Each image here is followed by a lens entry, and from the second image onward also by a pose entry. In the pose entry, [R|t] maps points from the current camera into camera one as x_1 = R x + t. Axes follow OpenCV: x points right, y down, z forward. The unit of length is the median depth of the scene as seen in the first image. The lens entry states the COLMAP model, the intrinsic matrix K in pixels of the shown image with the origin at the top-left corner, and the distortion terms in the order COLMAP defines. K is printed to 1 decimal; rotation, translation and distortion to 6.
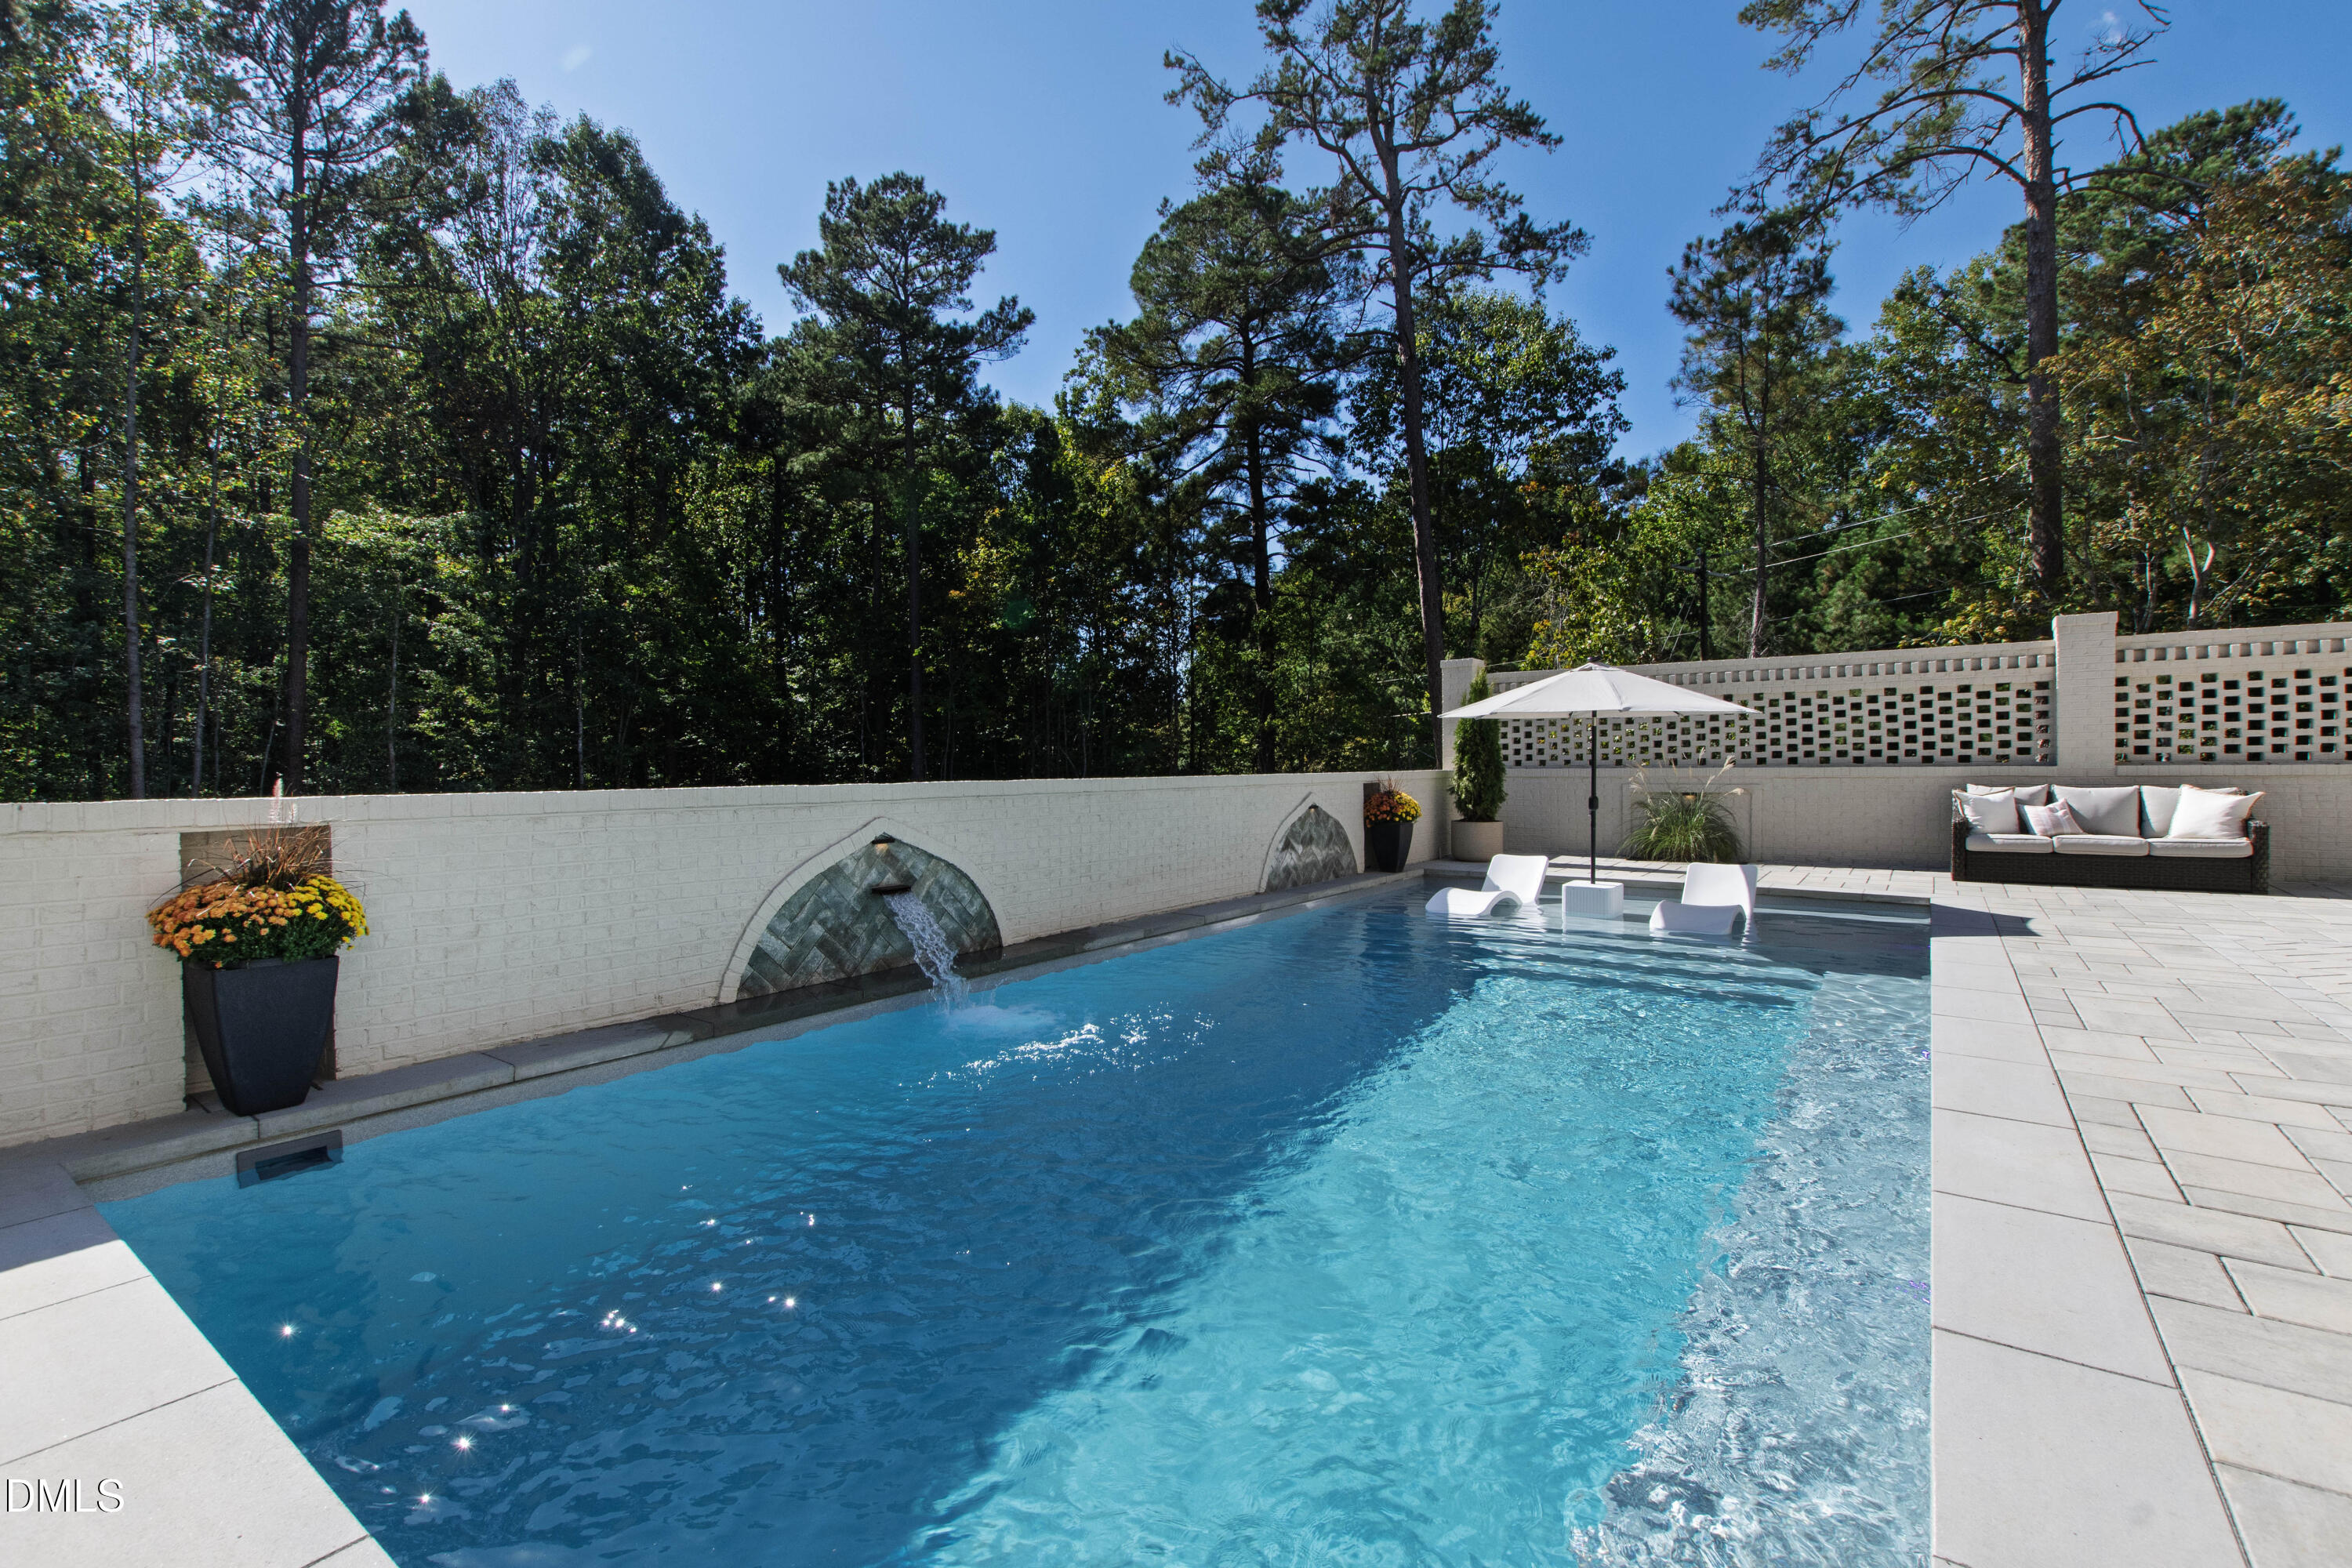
lens RADIAL K [[1055.1, 0, 1148.2], [0, 1055.1, 779.7], [0, 0, 1]] dist [0.005226, -0.002708]
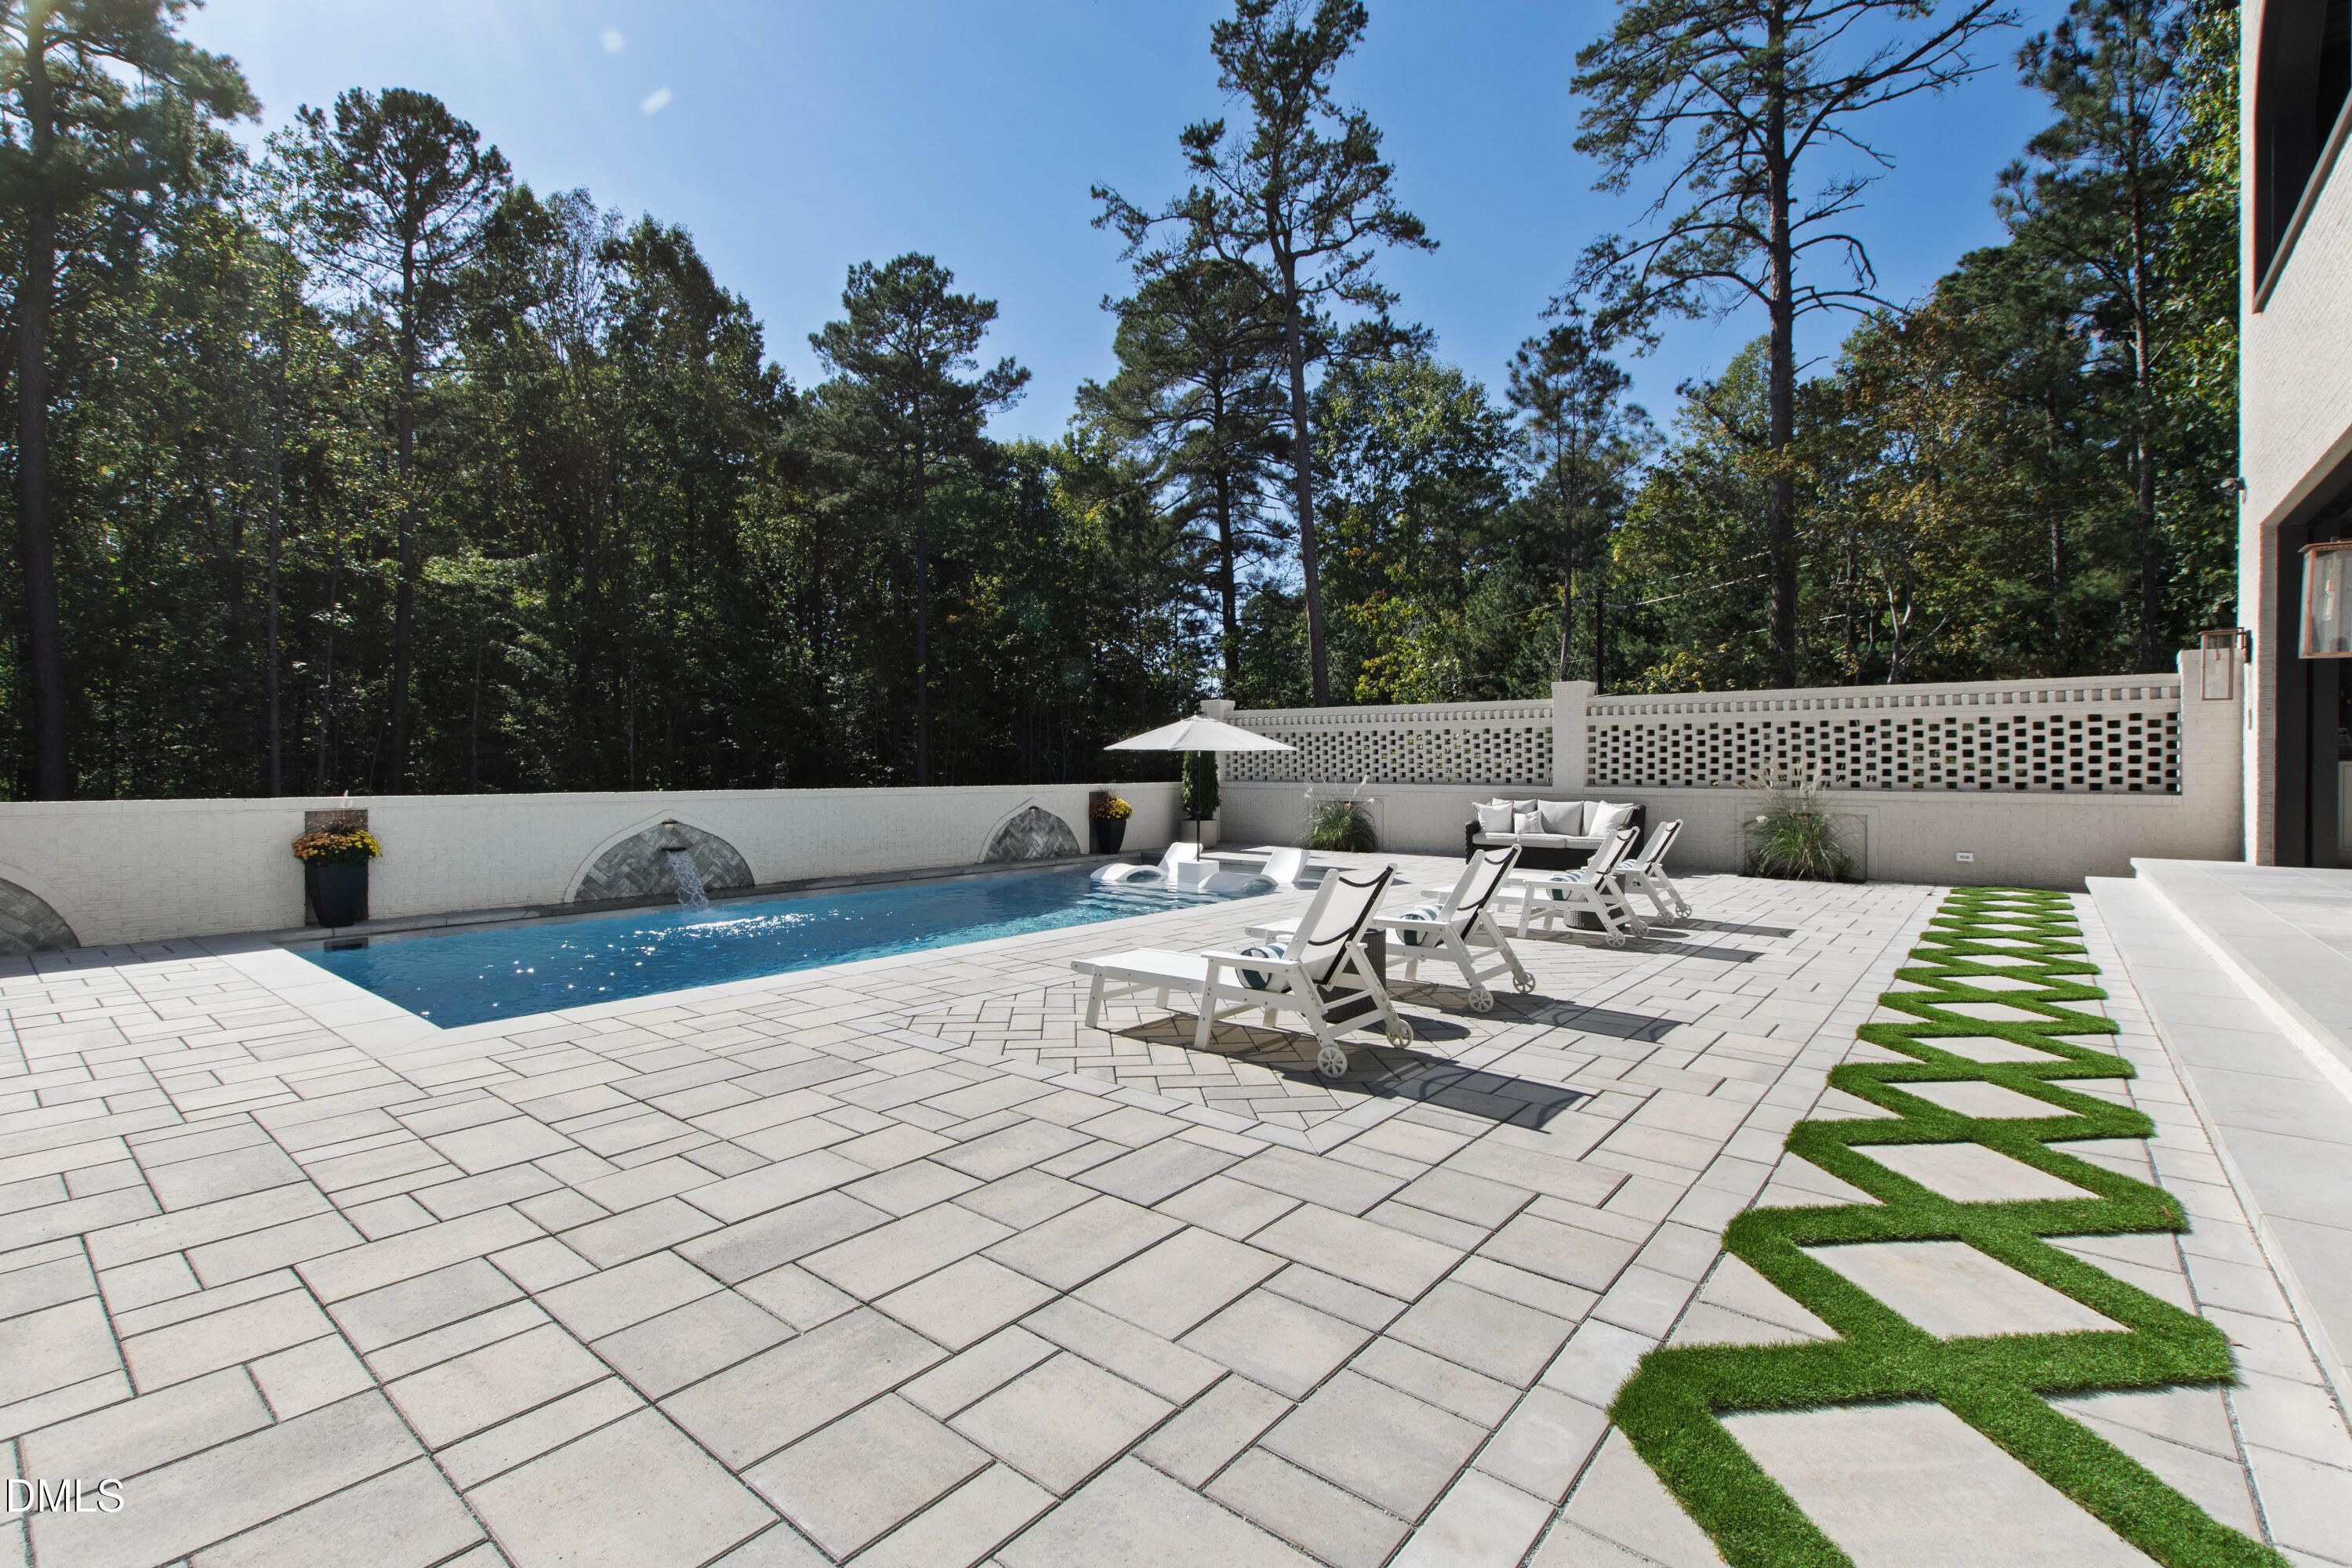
lens RADIAL K [[1055.1, 0, 1177.0], [0, 1055.1, 772.9], [0, 0, 1]] dist [0.005226, -0.002708]
pose [[0.998475, 0.011896, -0.053917, 0.164407], [-0.012205, 0.999911, -0.005401, -0.006666], [0.053848, 0.006051, 0.998531, -0.178472]]
